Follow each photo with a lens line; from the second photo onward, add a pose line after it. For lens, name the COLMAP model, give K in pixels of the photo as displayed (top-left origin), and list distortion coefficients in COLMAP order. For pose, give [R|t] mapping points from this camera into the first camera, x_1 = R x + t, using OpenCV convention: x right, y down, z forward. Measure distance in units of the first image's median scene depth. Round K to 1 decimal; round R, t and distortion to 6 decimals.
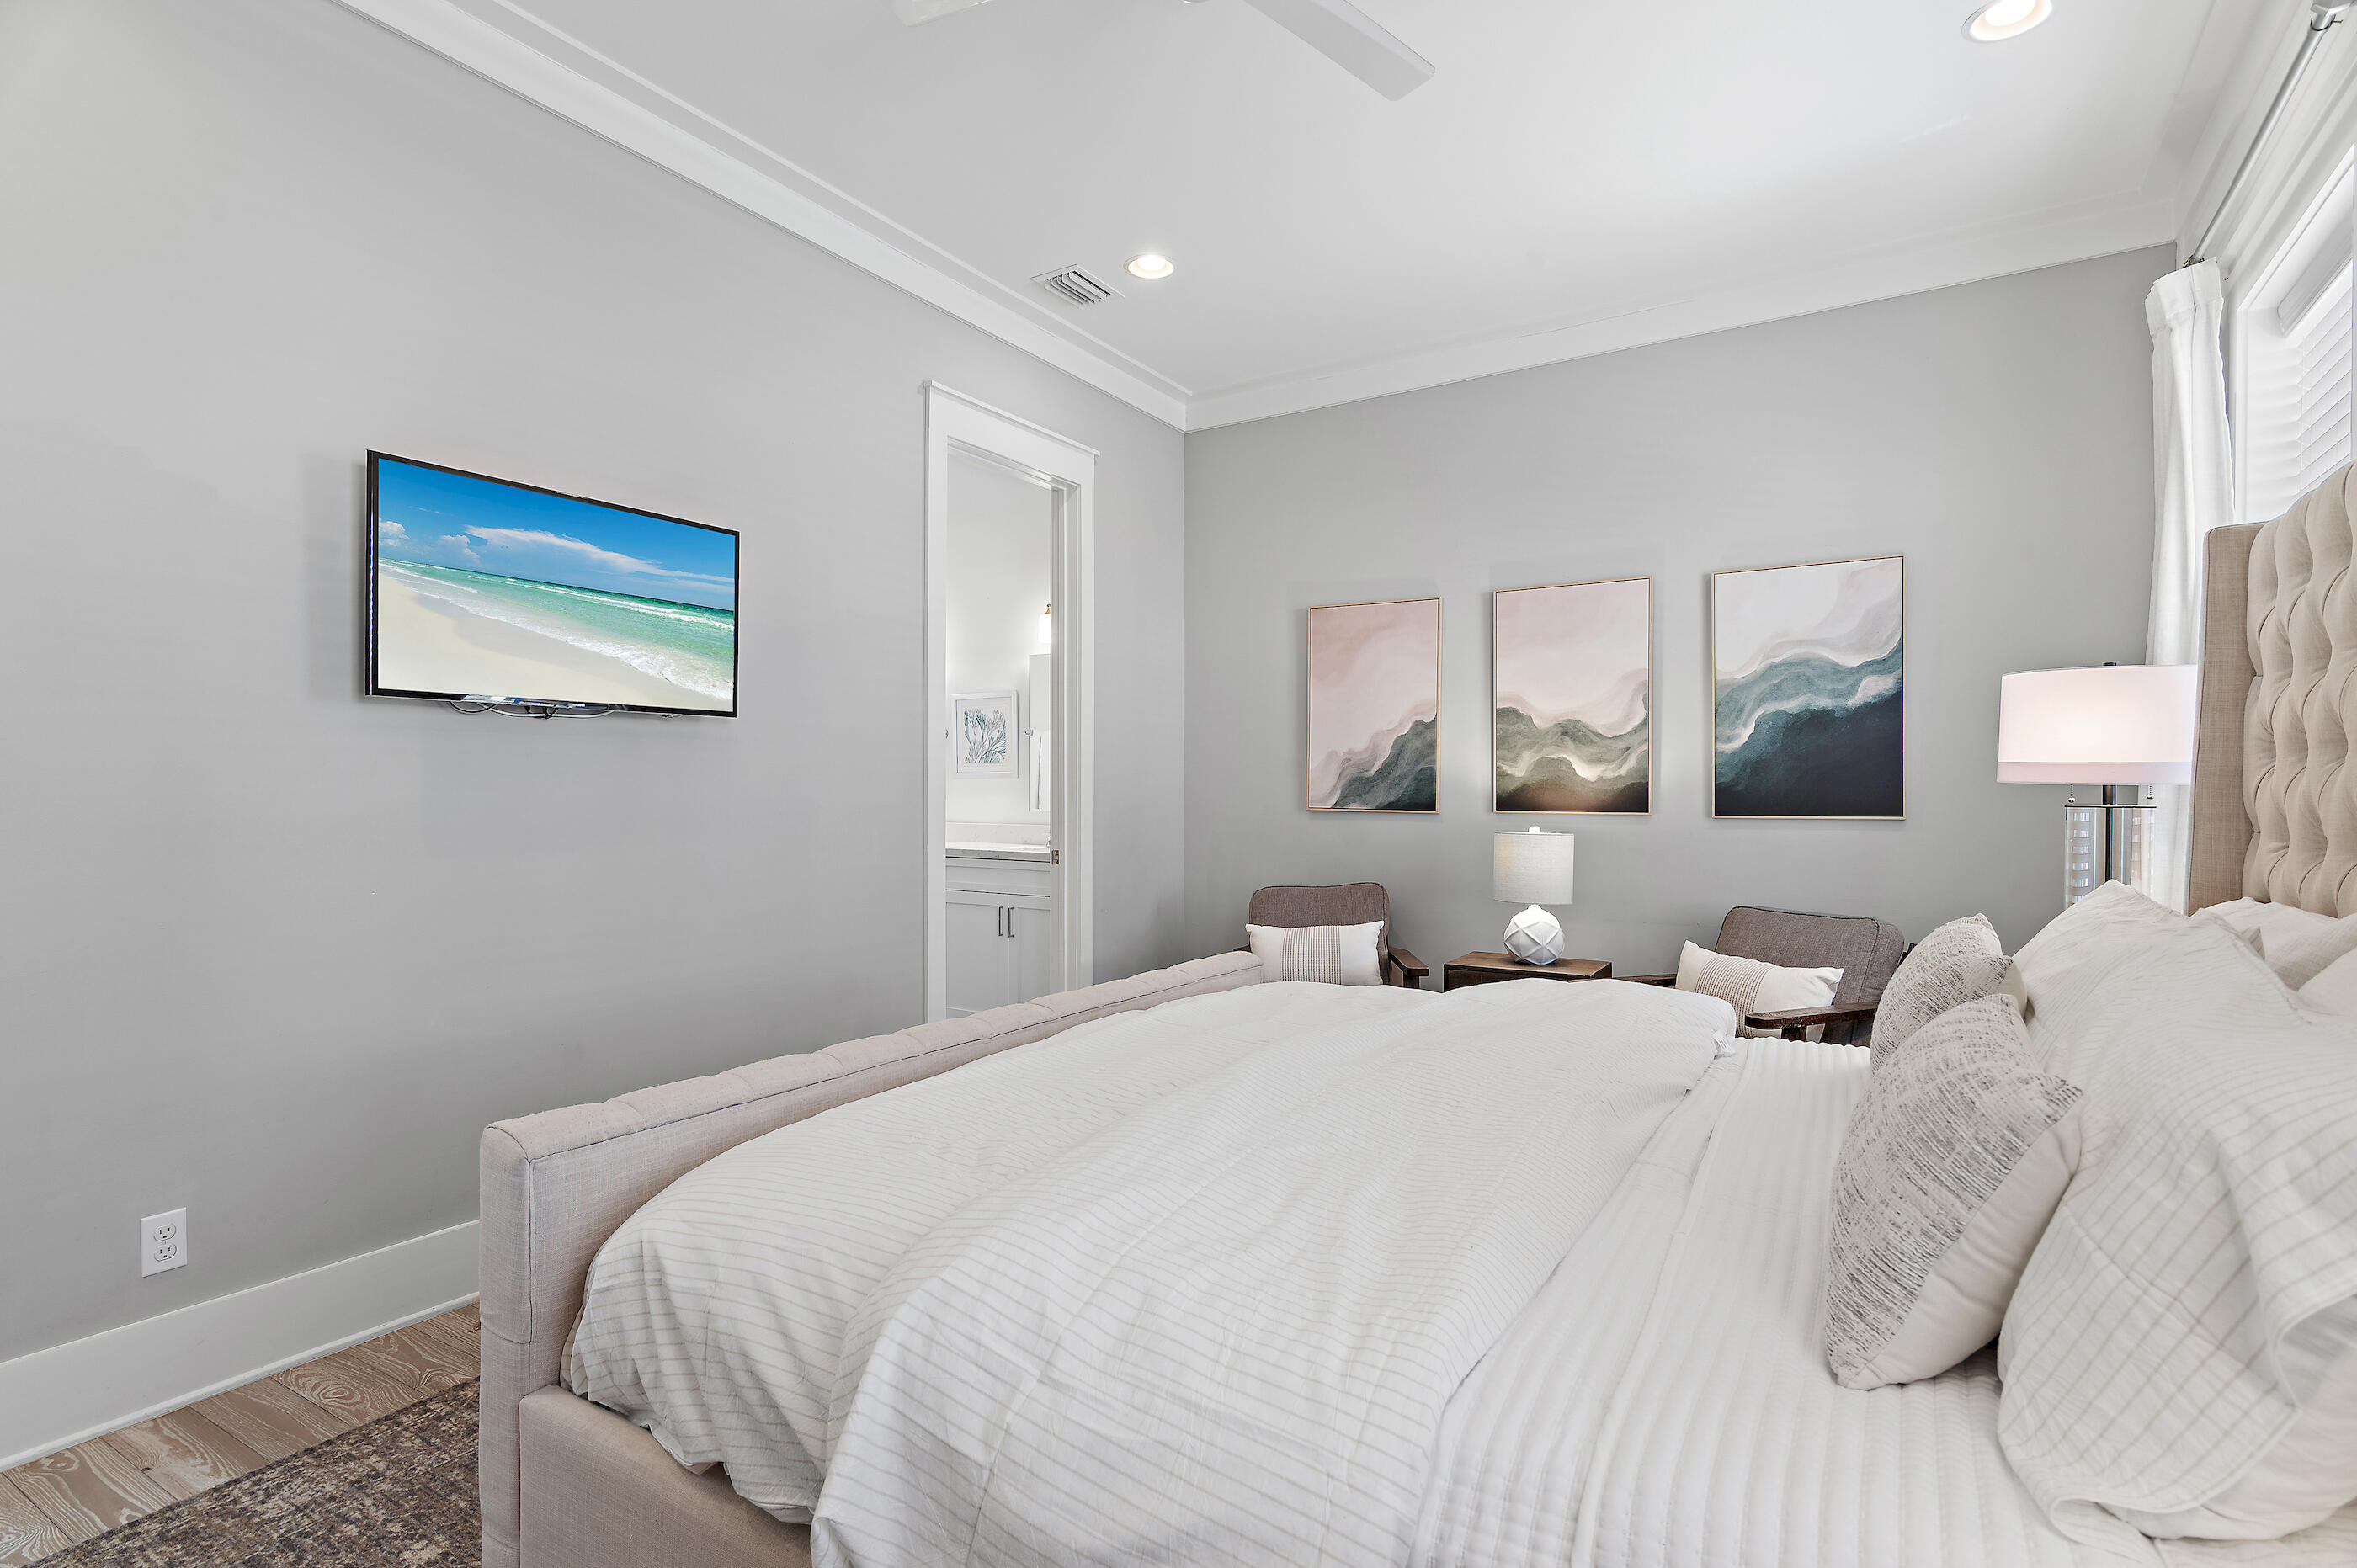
lens RADIAL K [[1142.3, 0, 1175.5], [0, 1142.3, 788.4], [0, 0, 1]] dist [0.004703, 0.003548]
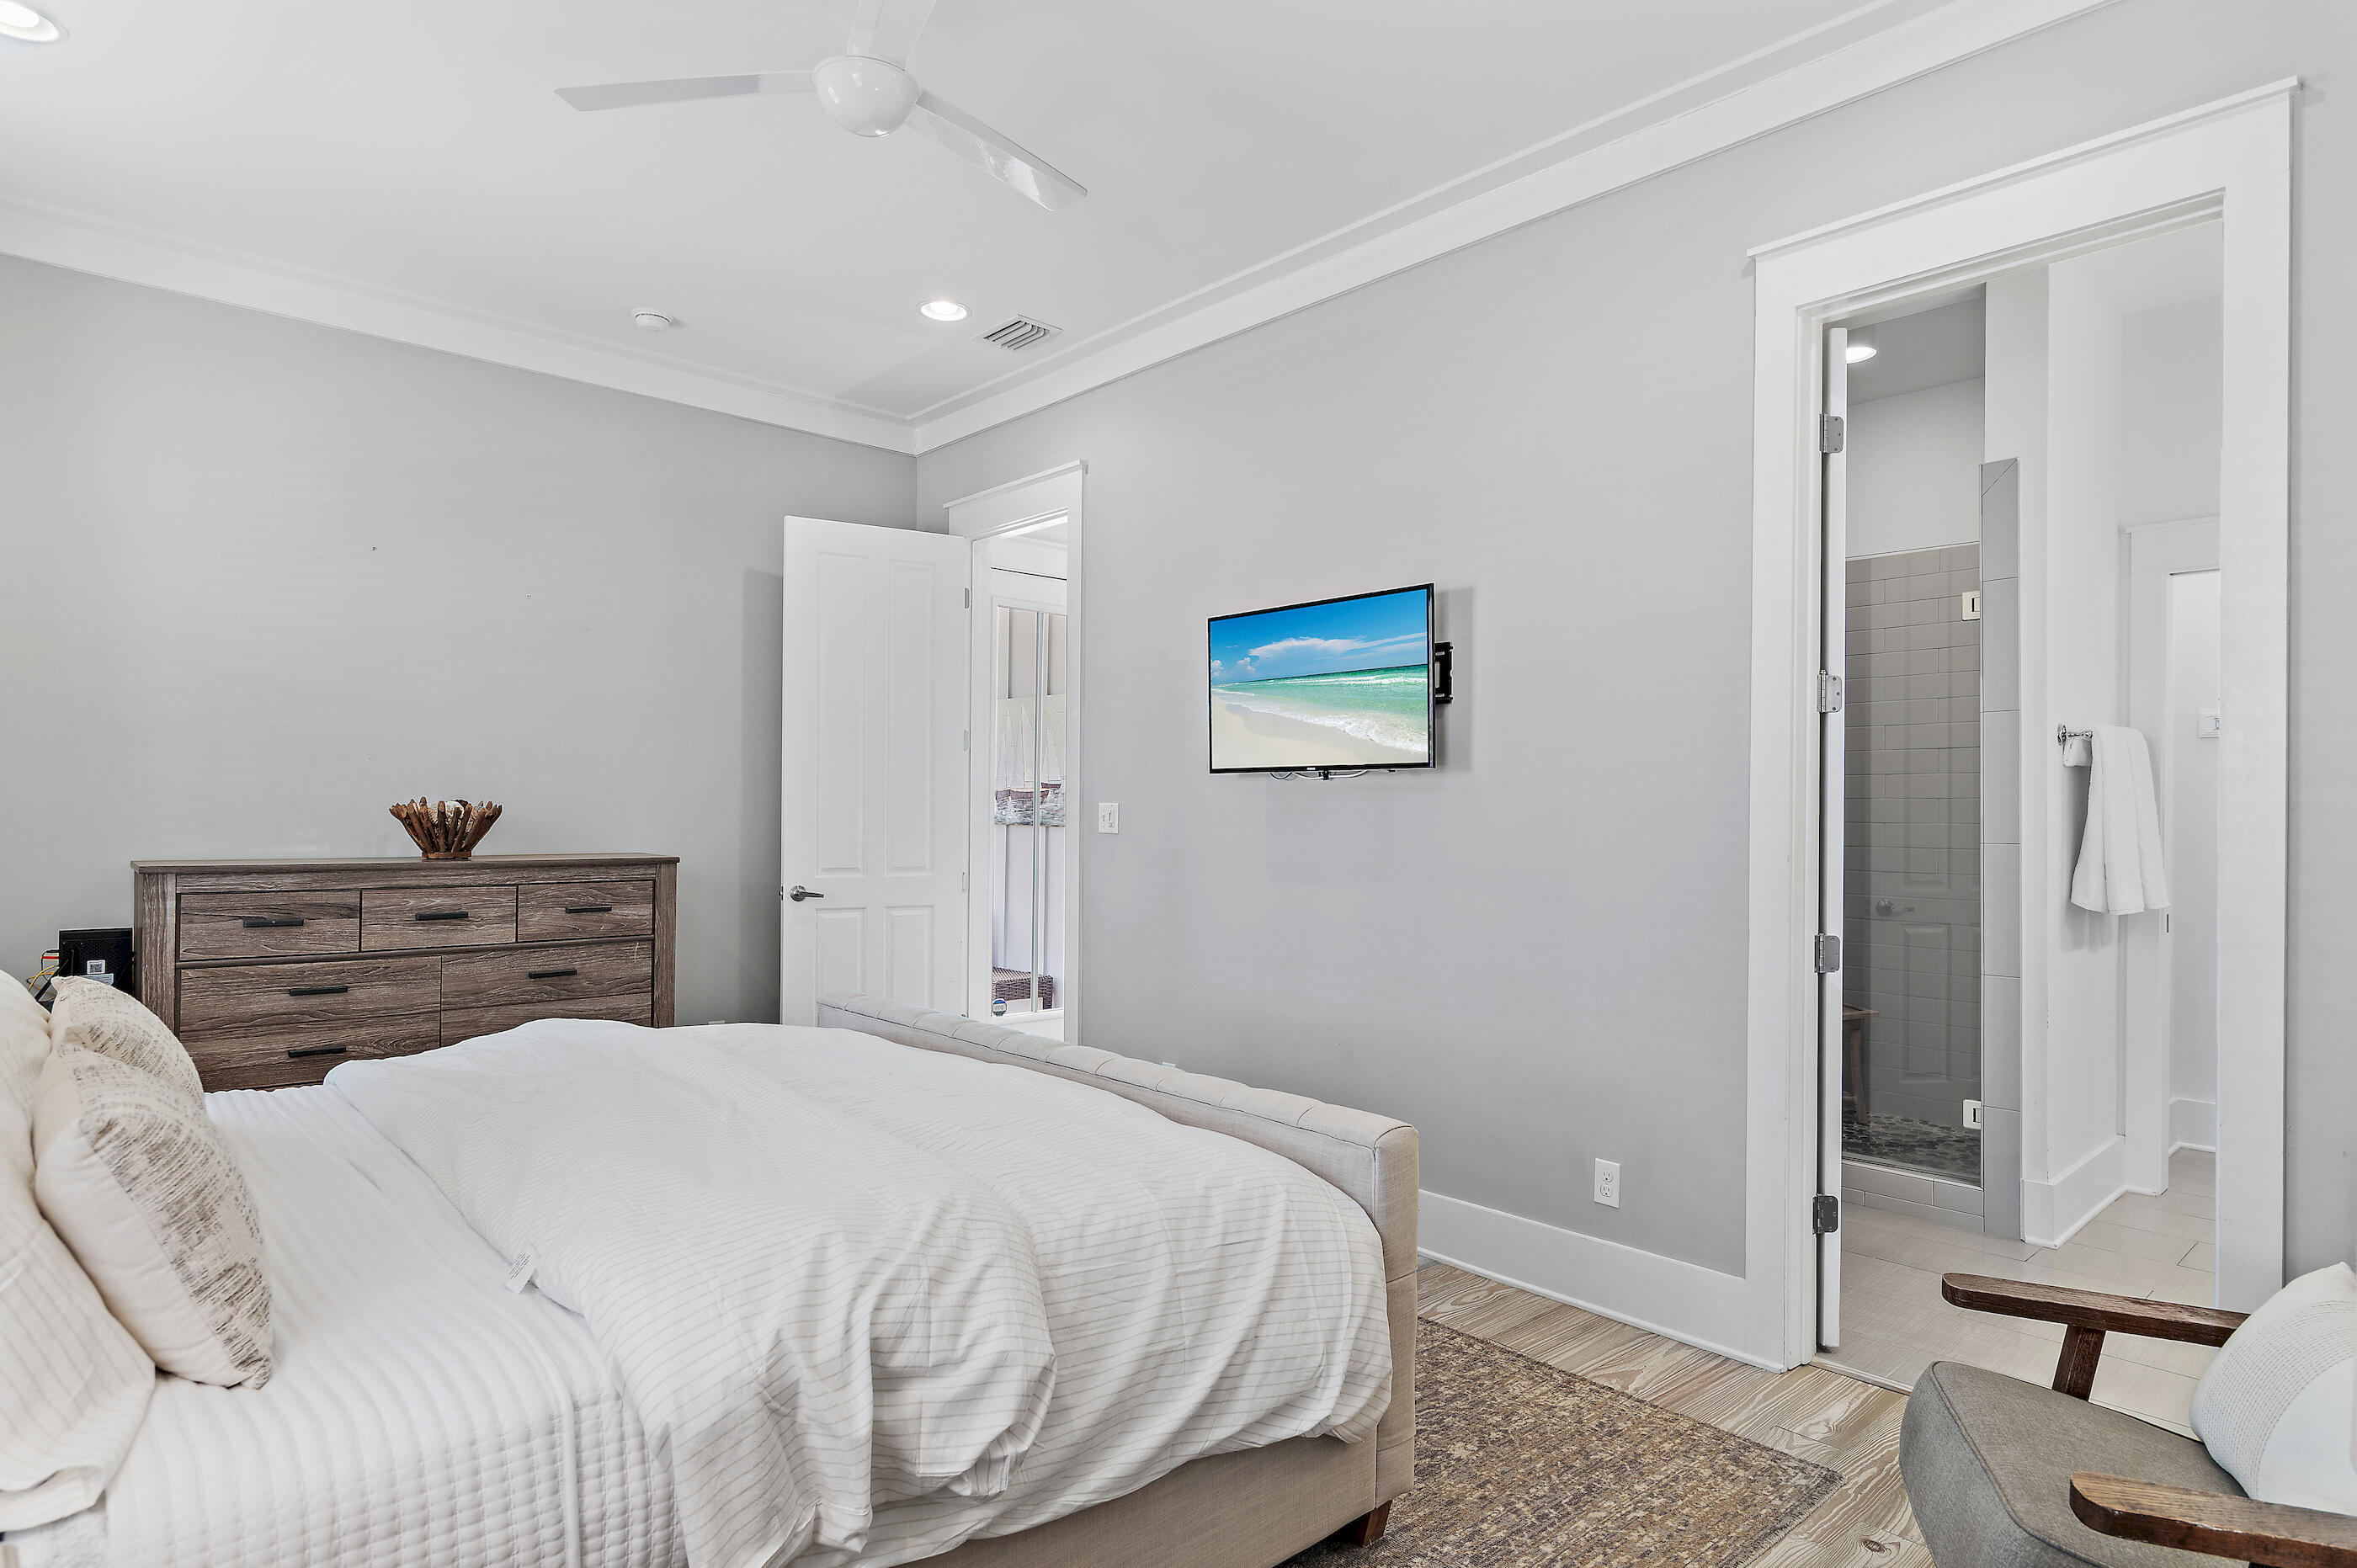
lens RADIAL K [[1309.4, 0, 1173.8], [0, 1309.4, 791.7], [0, 0, 1]] dist [-0.003170, -0.000615]
pose [[-0.257043, -0.013230, -0.966309, 0.839371], [-0.000571, 0.999908, -0.013538, -0.028217], [0.966400, -0.002928, -0.257027, 1.154835]]
